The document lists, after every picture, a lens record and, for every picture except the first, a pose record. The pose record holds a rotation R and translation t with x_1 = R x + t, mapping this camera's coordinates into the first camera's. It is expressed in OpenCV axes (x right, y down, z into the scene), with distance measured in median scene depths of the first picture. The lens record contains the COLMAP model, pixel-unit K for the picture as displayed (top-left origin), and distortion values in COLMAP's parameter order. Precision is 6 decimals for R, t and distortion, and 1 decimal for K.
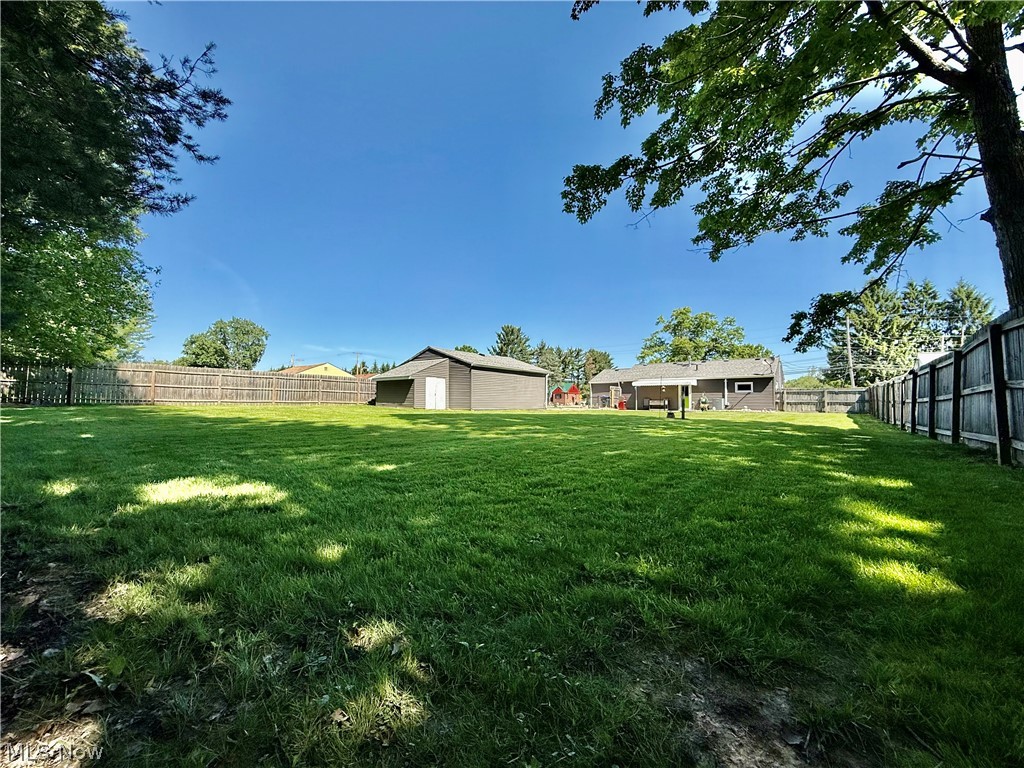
lens RADIAL K [[407.0, 0, 514.5], [0, 407.0, 389.9], [0, 0, 1]] dist [0.000358, 0.000153]
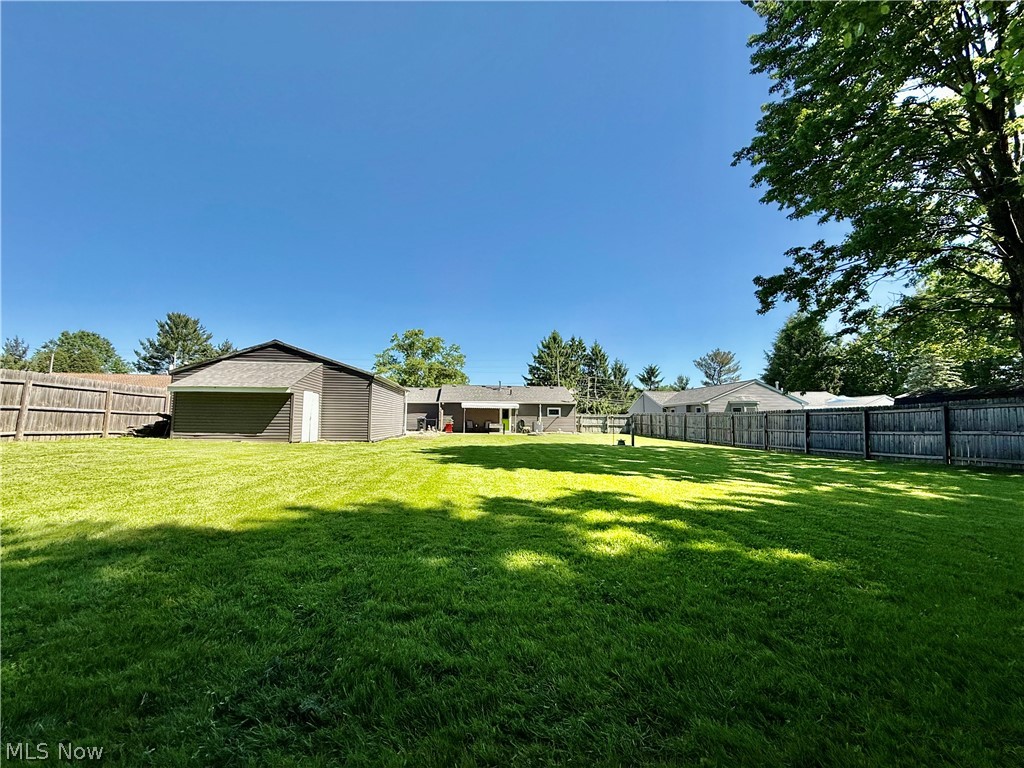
lens RADIAL K [[407.0, 0, 511.9], [0, 407.0, 380.9], [0, 0, 1]] dist [0.000358, 0.000153]
pose [[0.719860, 0.070659, 0.690514, -0.318054], [-0.027783, 0.996941, -0.073051, -0.006473], [-0.693563, 0.033402, 0.719621, 0.245832]]
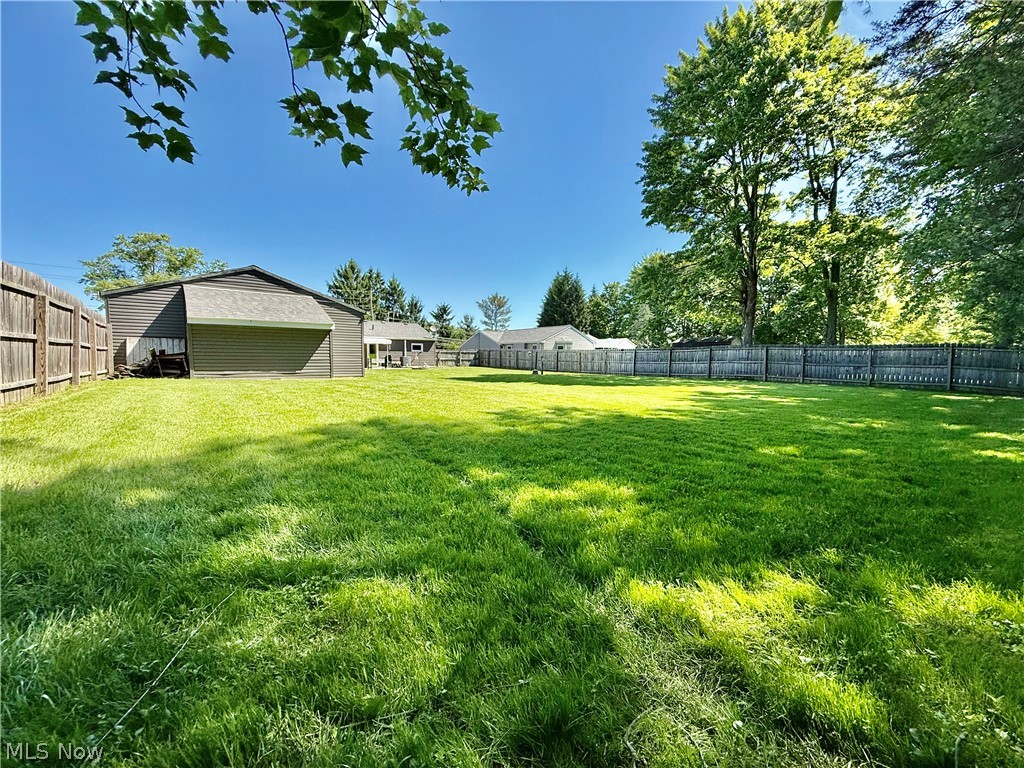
lens RADIAL K [[407.0, 0, 511.2], [0, 407.0, 379.7], [0, 0, 1]] dist [0.000358, 0.000153]
pose [[0.213854, -0.057049, 0.975198, -0.575890], [-0.036101, 0.997150, 0.066250, -0.001153], [-0.976198, -0.049373, 0.211185, 0.446556]]
